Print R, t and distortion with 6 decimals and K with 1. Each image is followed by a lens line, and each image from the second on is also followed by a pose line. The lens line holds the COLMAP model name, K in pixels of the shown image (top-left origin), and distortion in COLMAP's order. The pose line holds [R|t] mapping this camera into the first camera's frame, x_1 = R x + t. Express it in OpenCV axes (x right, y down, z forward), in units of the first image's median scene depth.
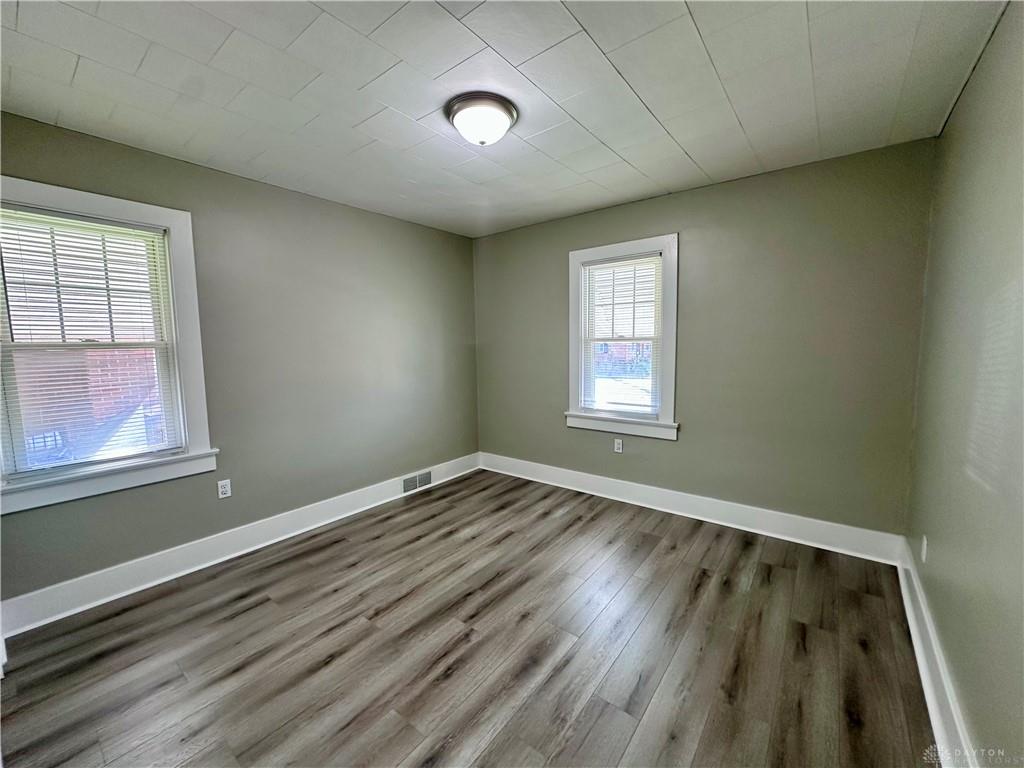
lens RADIAL K [[408.5, 0, 512.0], [0, 408.5, 384.0], [0, 0, 1]] dist [0.001534, 0.000155]
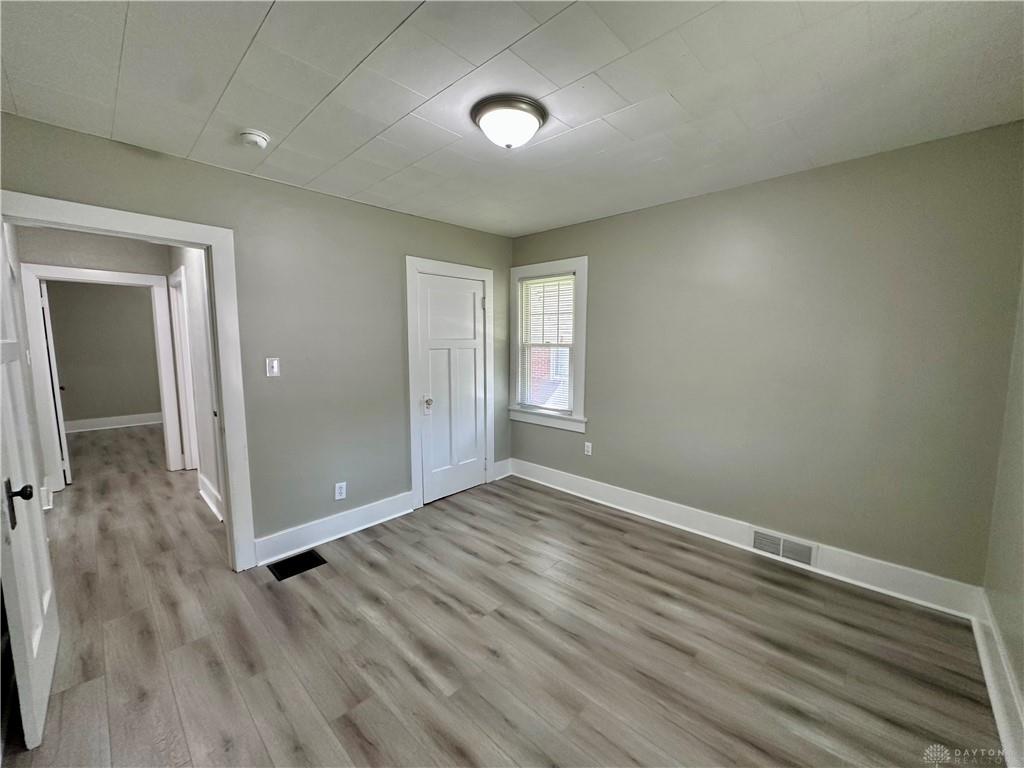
lens RADIAL K [[408.5, 0, 512.0], [0, 408.5, 384.0], [0, 0, 1]] dist [0.001534, 0.000155]
pose [[-0.089927, 0.118993, -0.988814, 0.672624], [-0.100617, 0.986672, 0.127886, -0.114252], [0.990853, 0.110992, -0.076756, 0.815210]]
